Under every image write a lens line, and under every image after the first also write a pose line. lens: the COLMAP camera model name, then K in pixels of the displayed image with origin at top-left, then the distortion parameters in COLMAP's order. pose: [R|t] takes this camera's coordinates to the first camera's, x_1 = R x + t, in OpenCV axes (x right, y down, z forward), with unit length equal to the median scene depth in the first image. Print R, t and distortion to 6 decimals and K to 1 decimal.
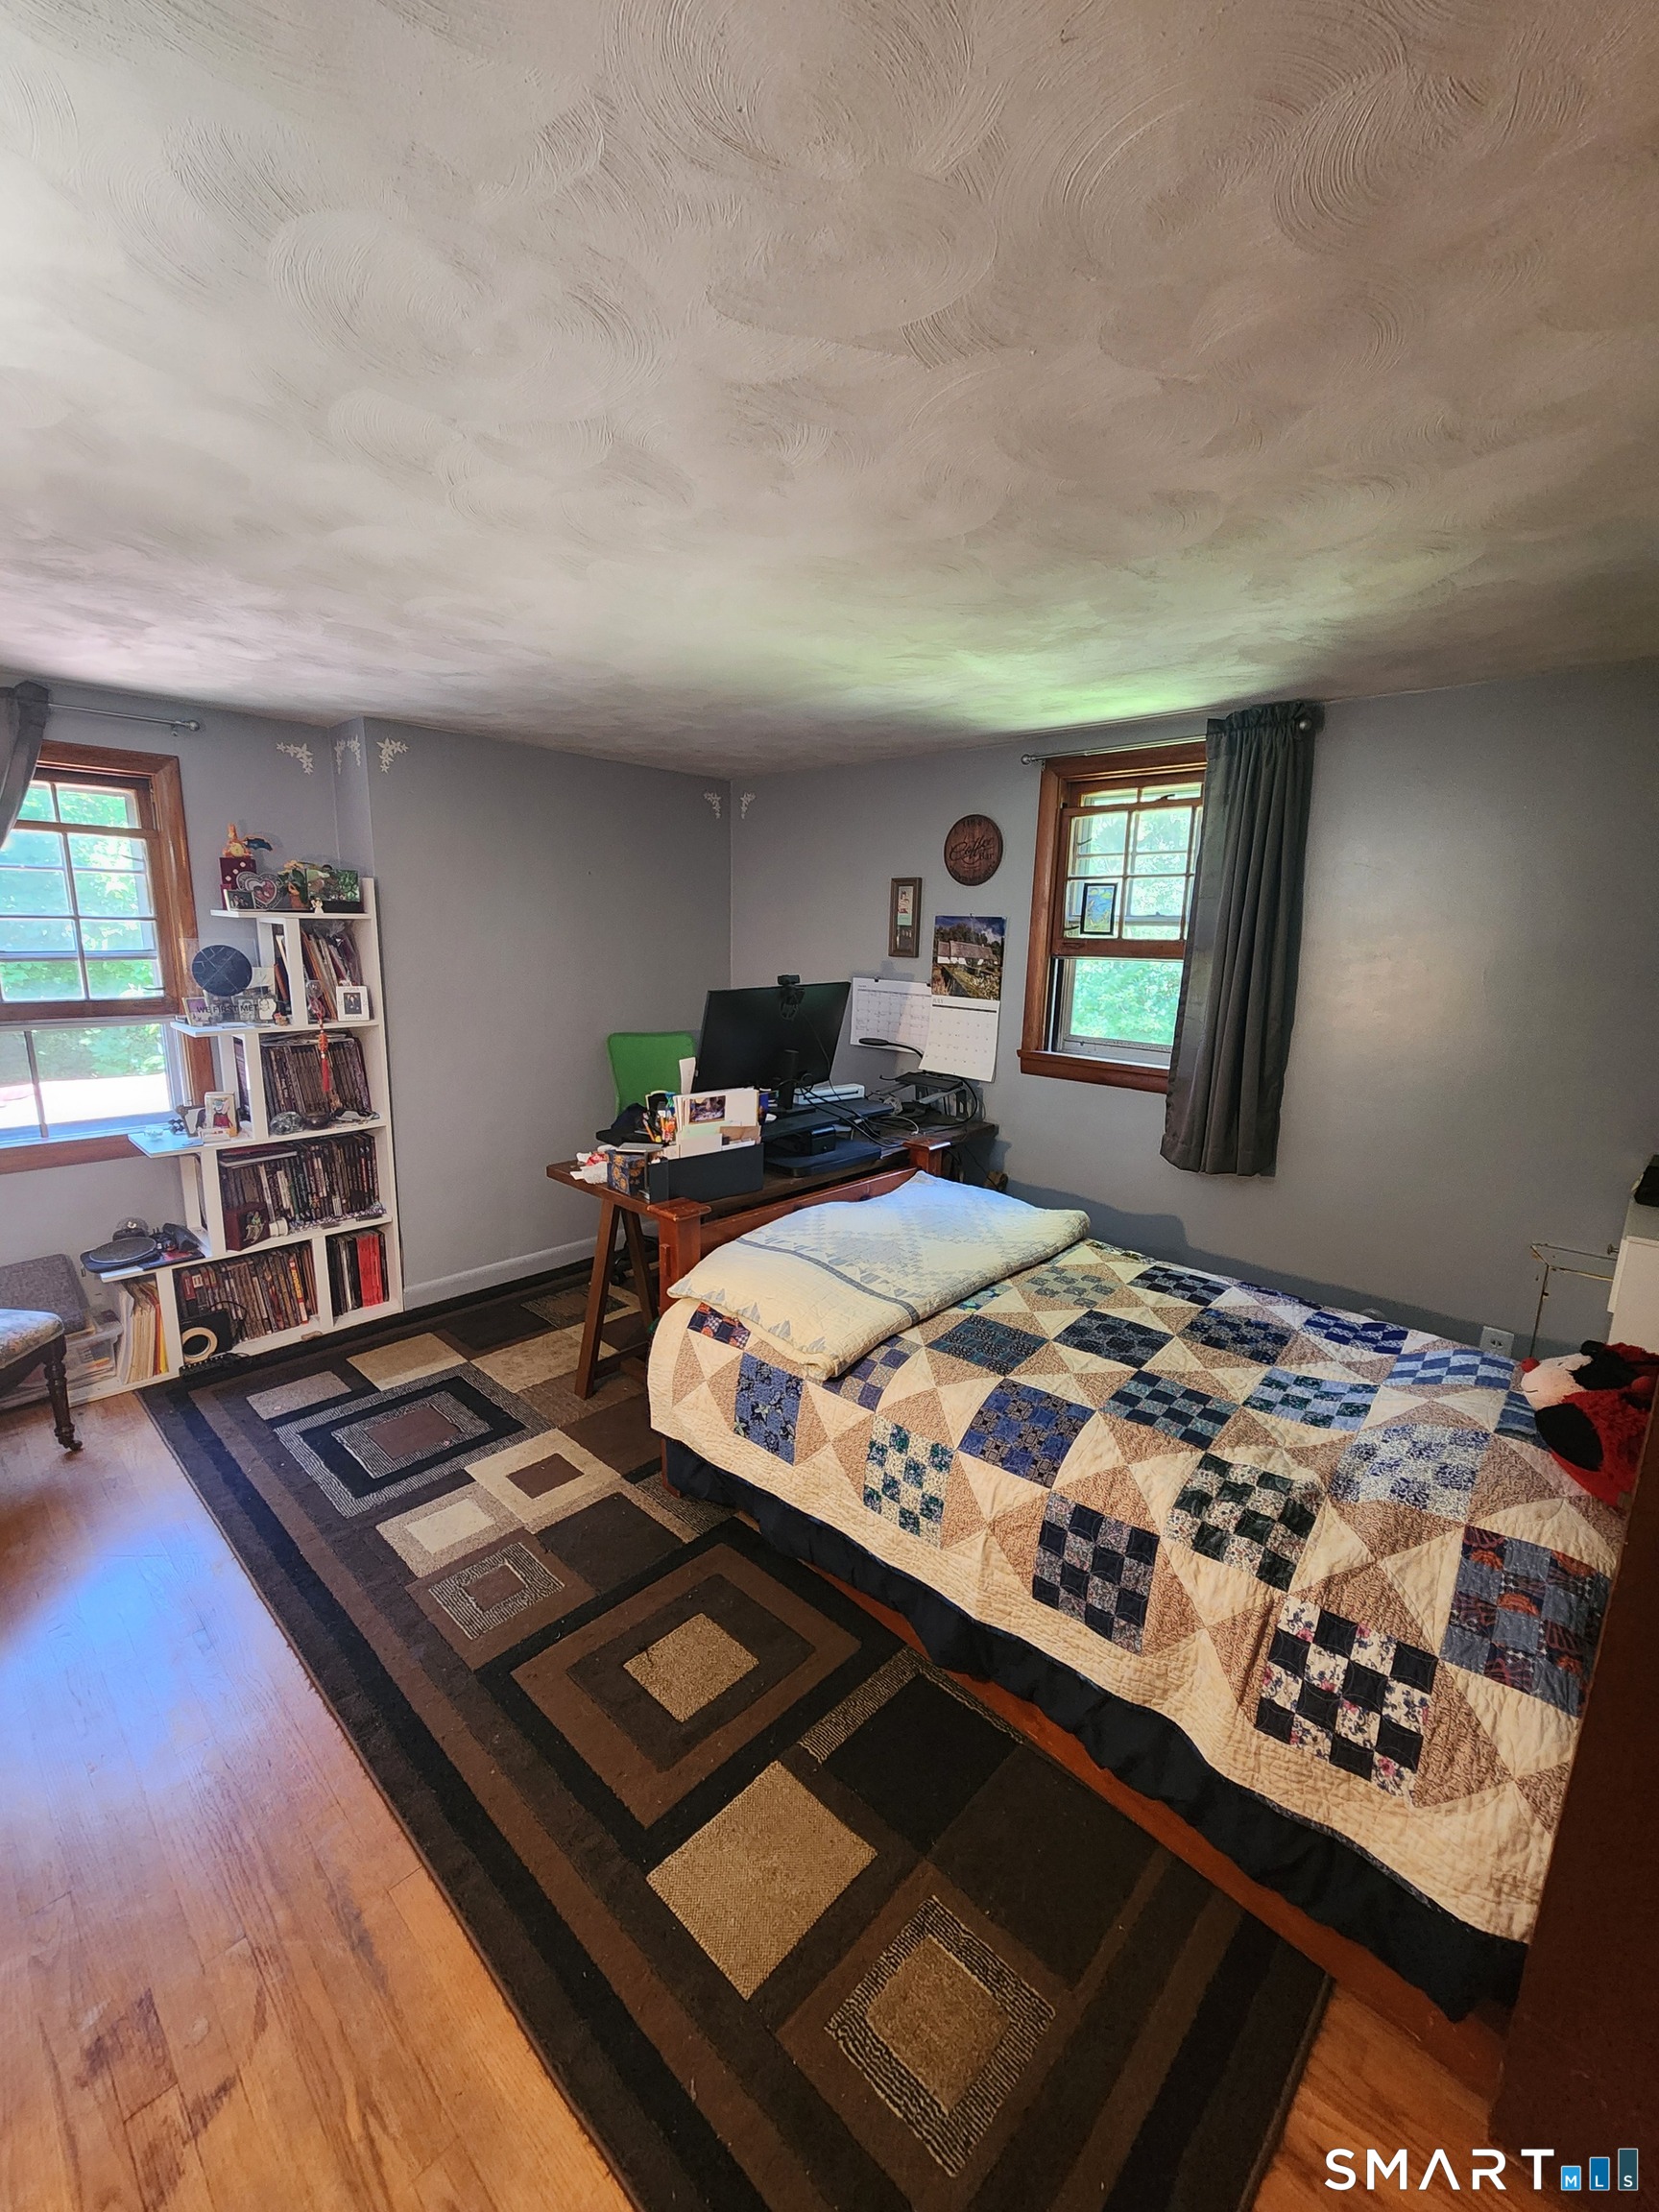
lens RADIAL K [[907.2, 0, 820.3], [0, 907.2, 1111.8], [0, 0, 1]] dist [0.002900, -0.002004]
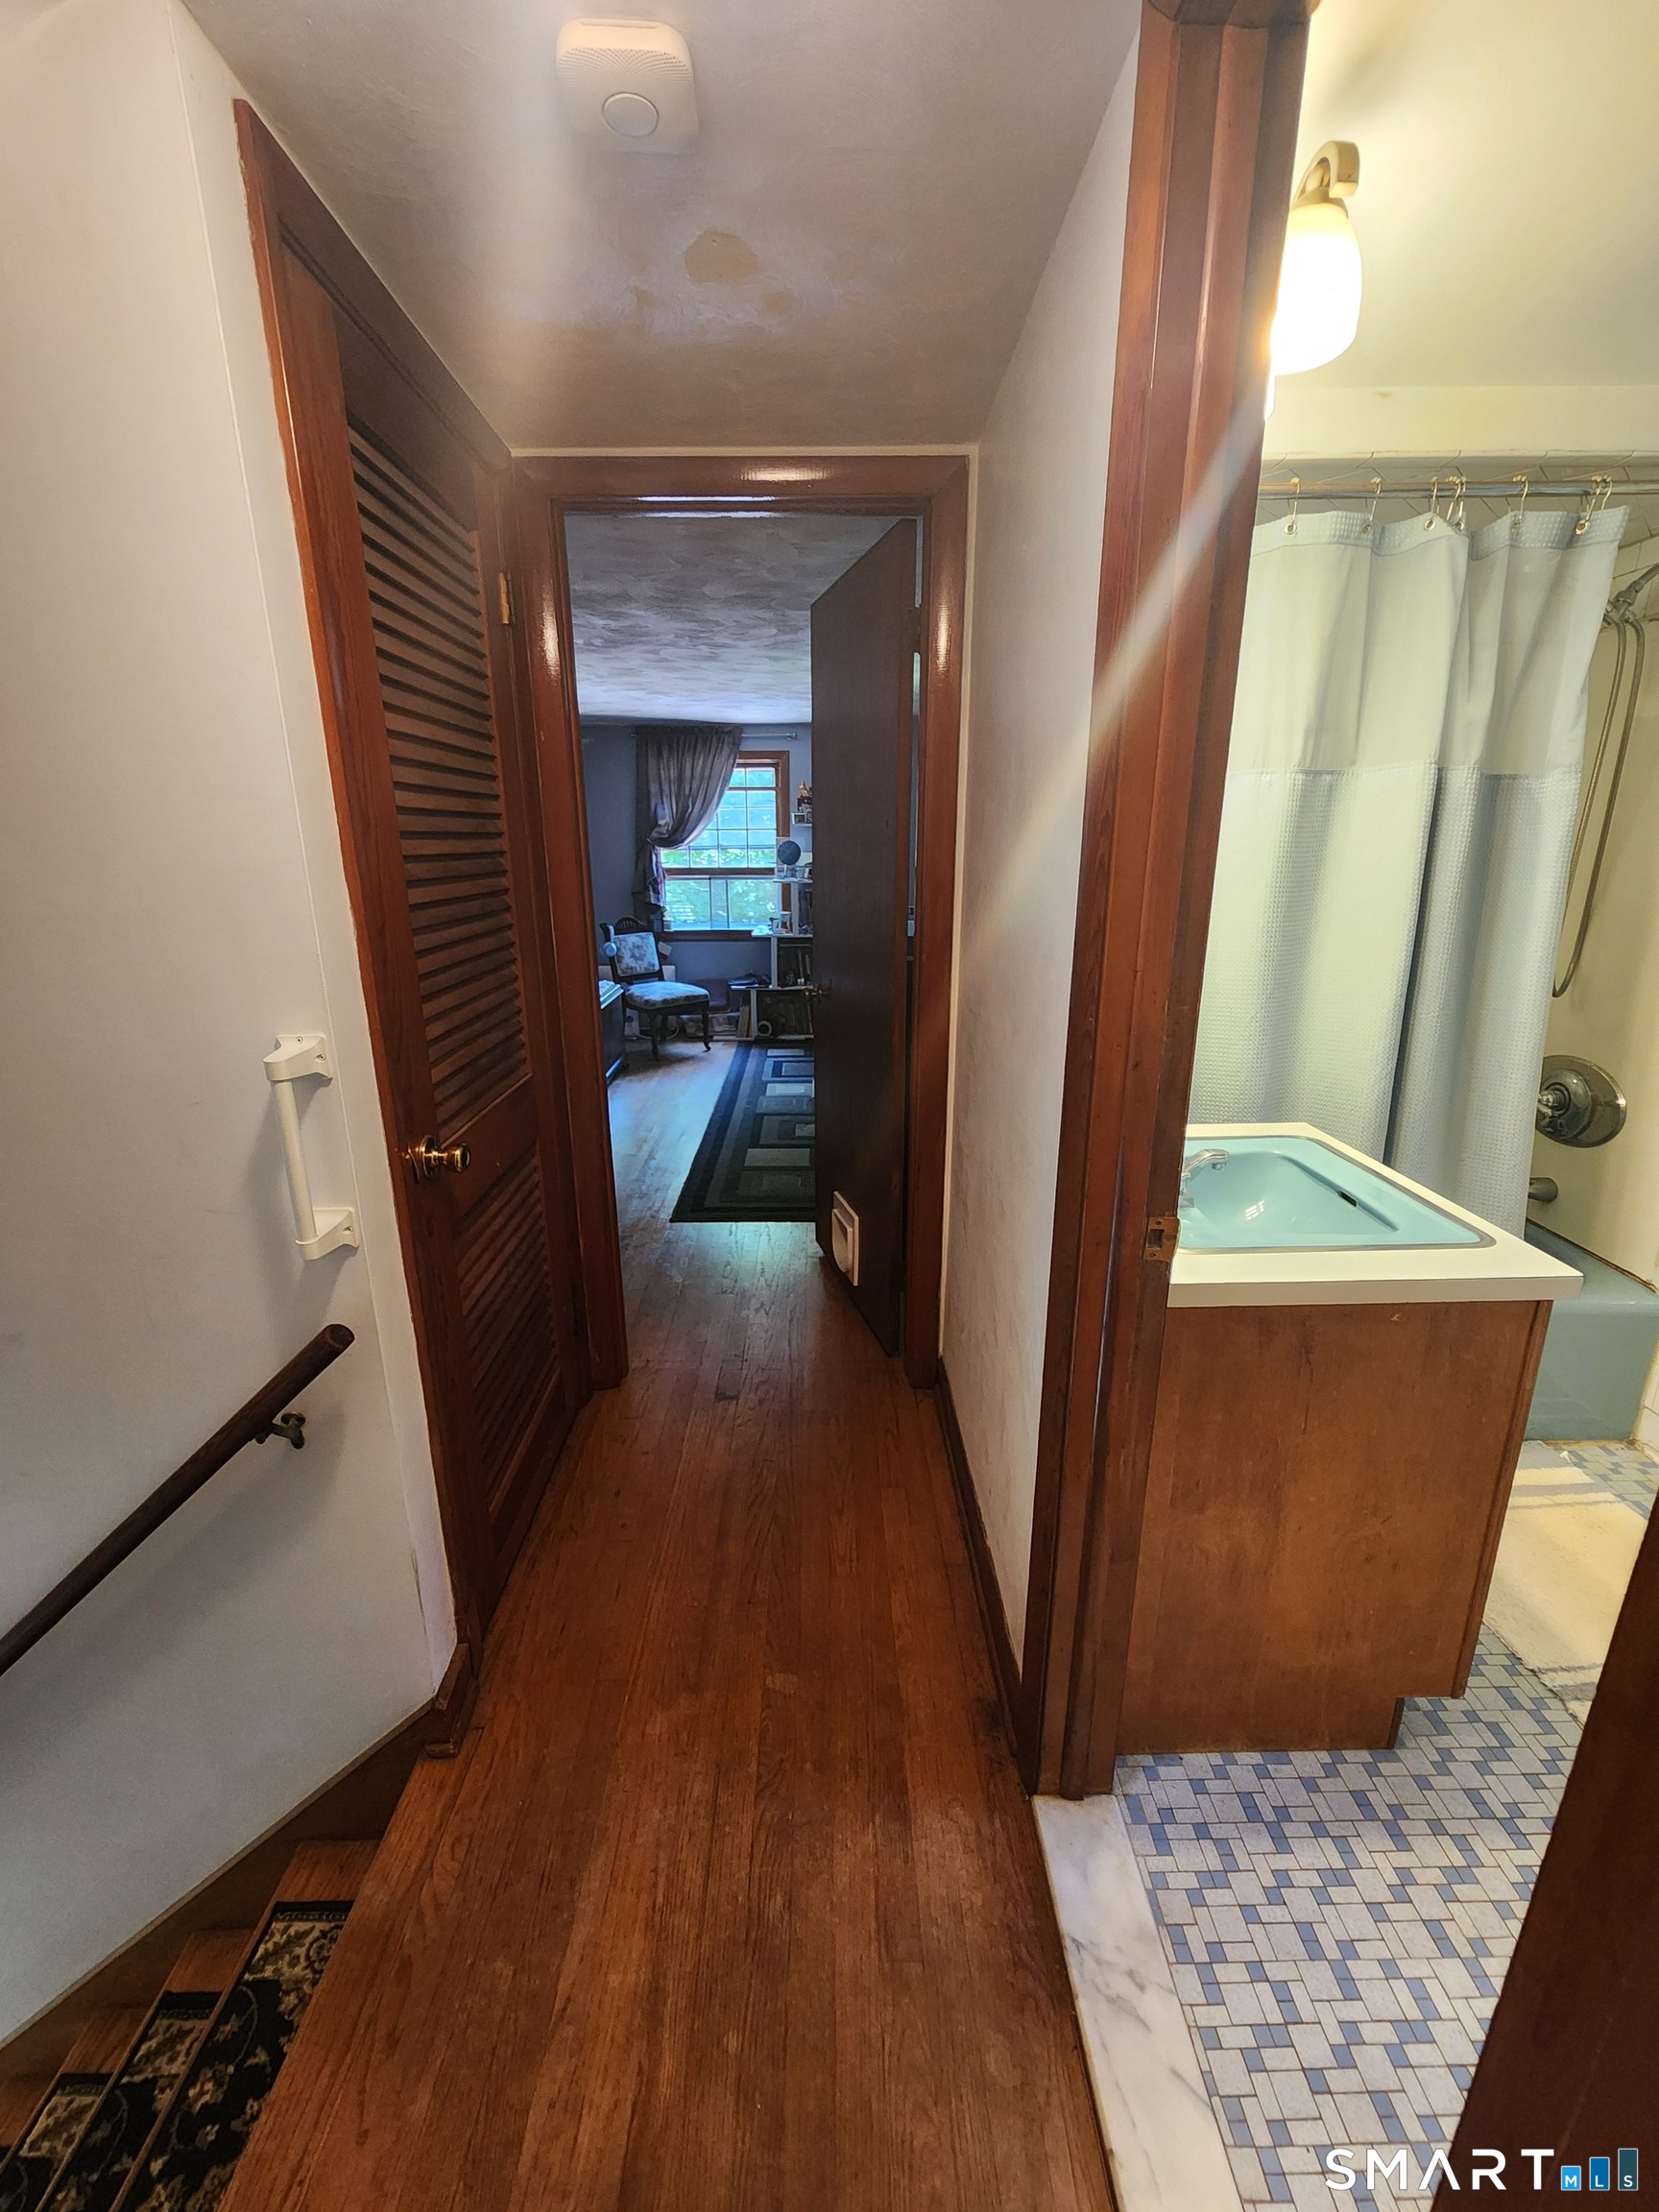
lens RADIAL K [[907.2, 0, 820.3], [0, 907.2, 1111.8], [0, 0, 1]] dist [0.002900, -0.002004]
pose [[0.688598, 0.177589, -0.703061, 1.438439], [-0.121636, 0.984098, 0.129443, 0.228657], [0.714869, -0.003616, 0.699249, -0.629642]]
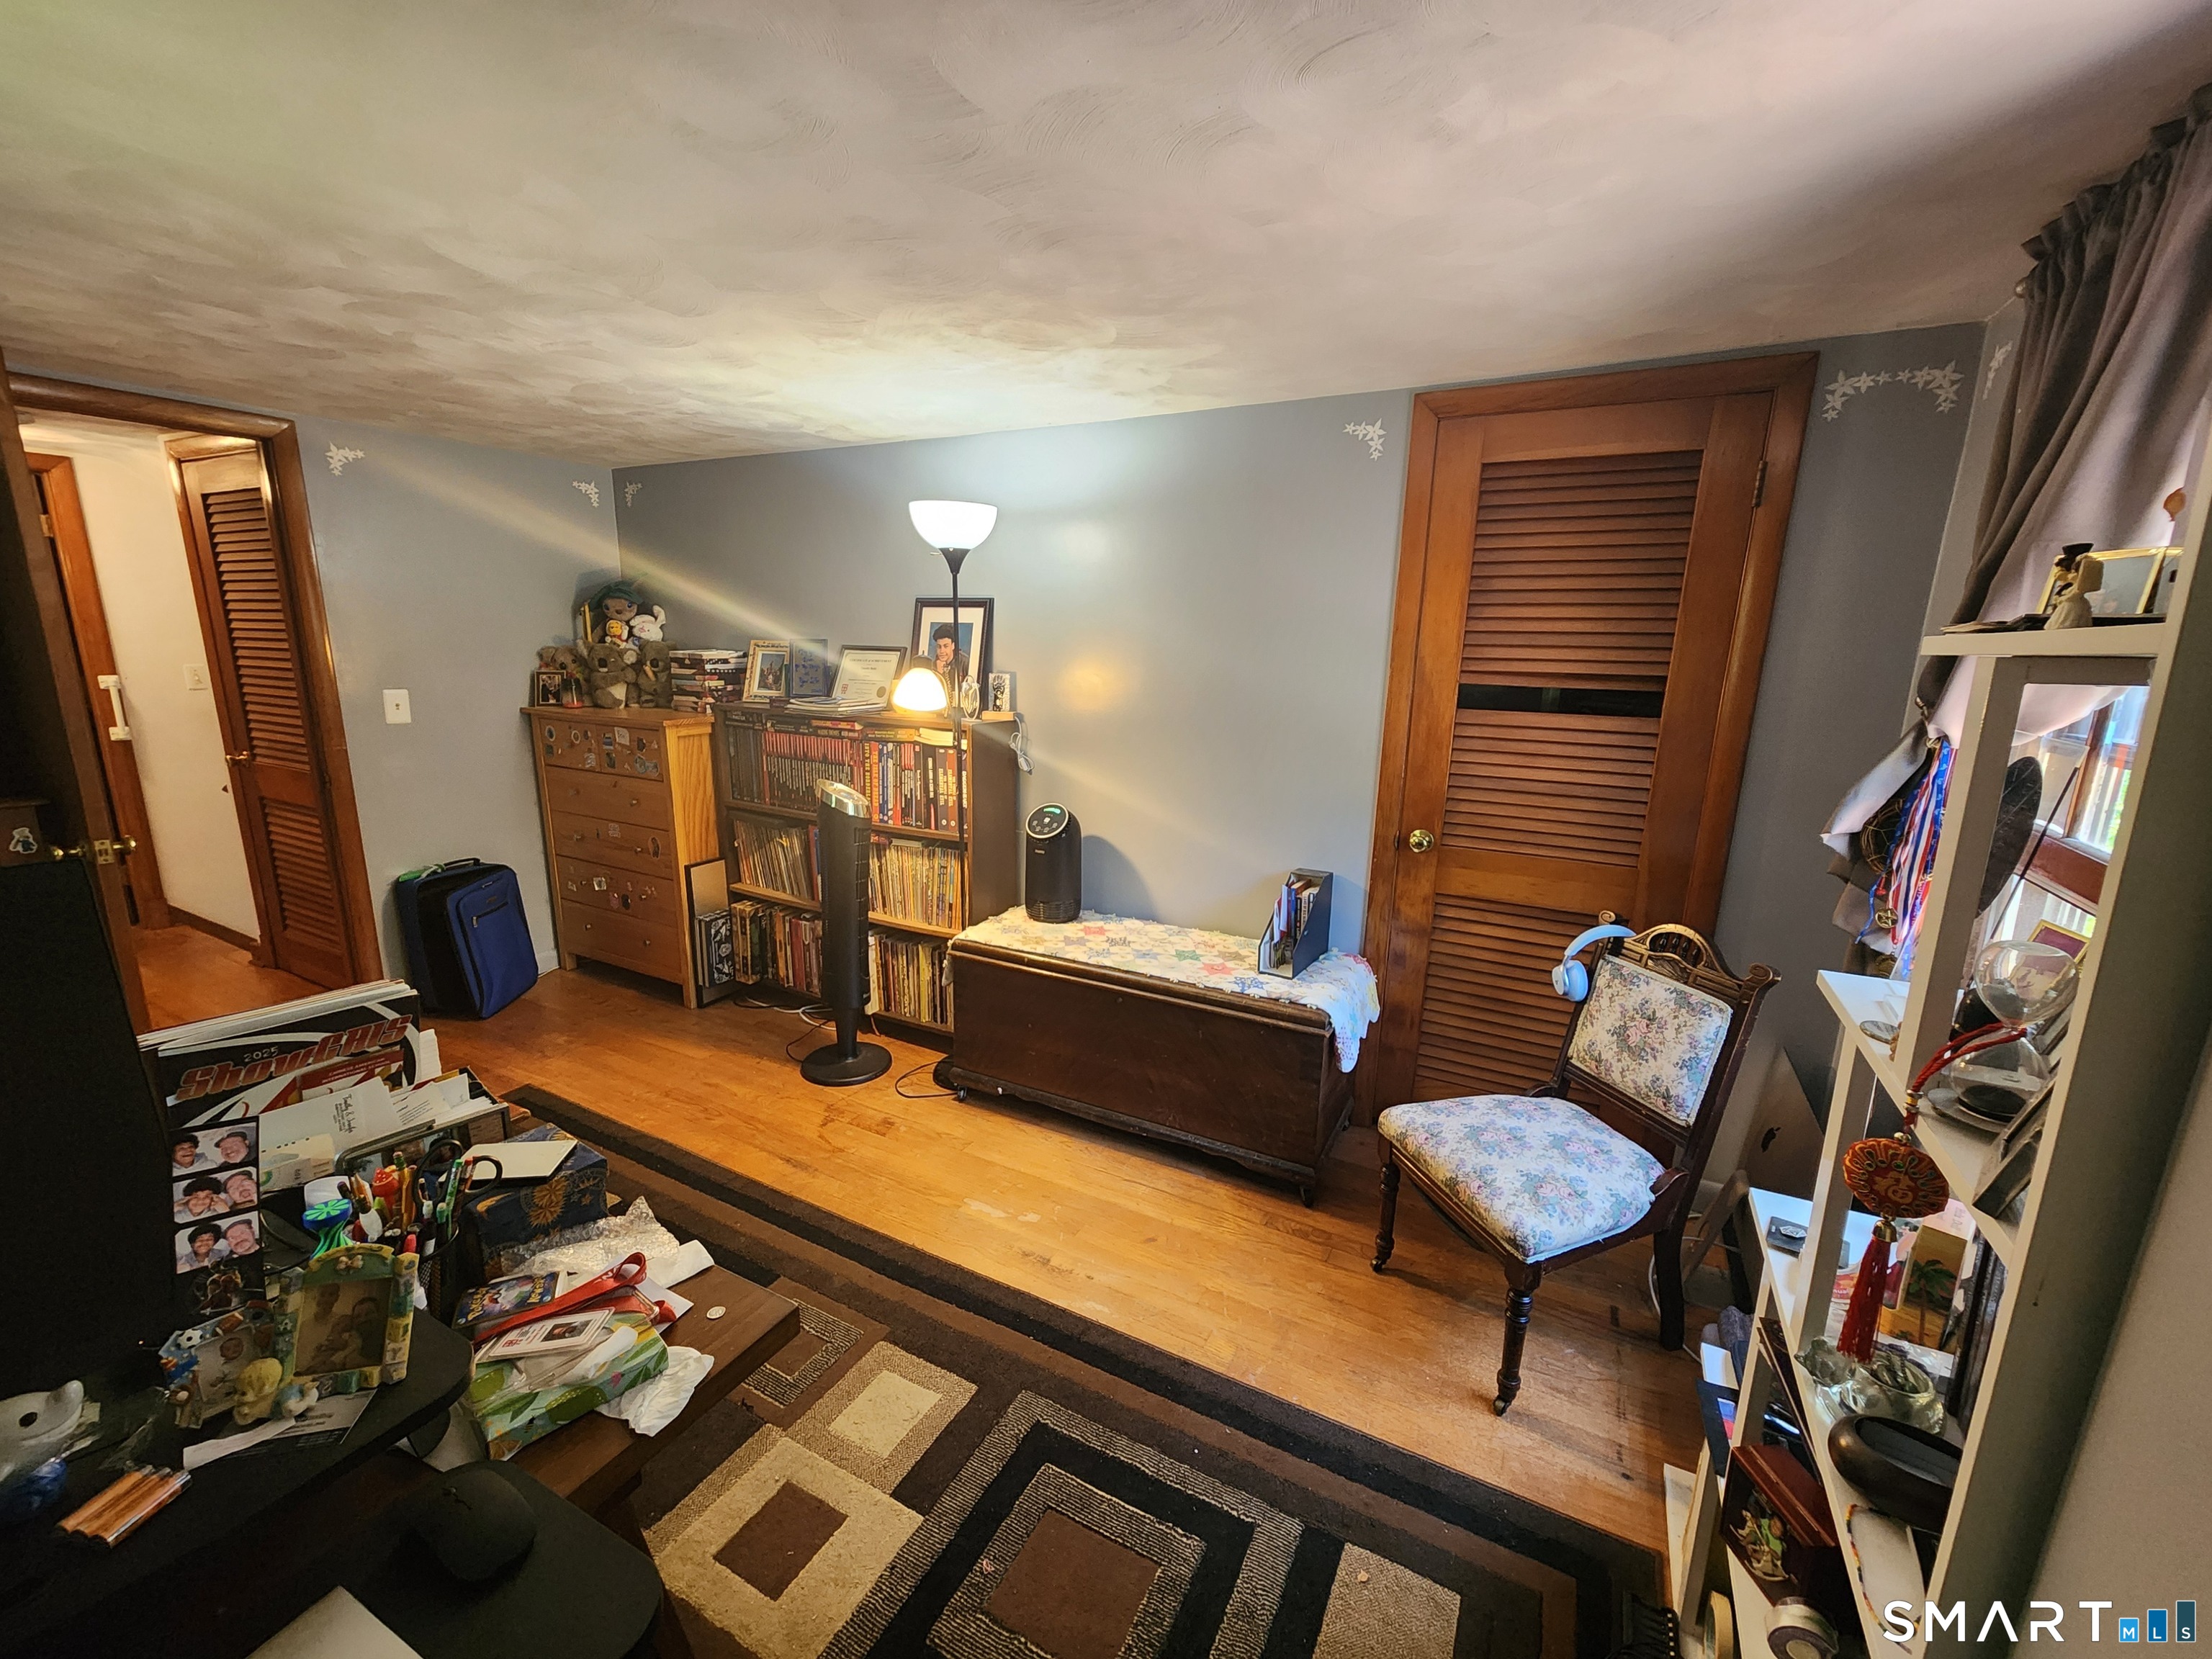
lens RADIAL K [[907.2, 0, 1114.4], [0, 907.2, 844.1], [0, 0, 1]] dist [0.002900, -0.002004]
pose [[-0.962853, 0.016564, -0.269517, -0.445759], [-0.096953, 0.910354, 0.402313, -0.356252], [0.252020, 0.413499, -0.874931, 1.720312]]
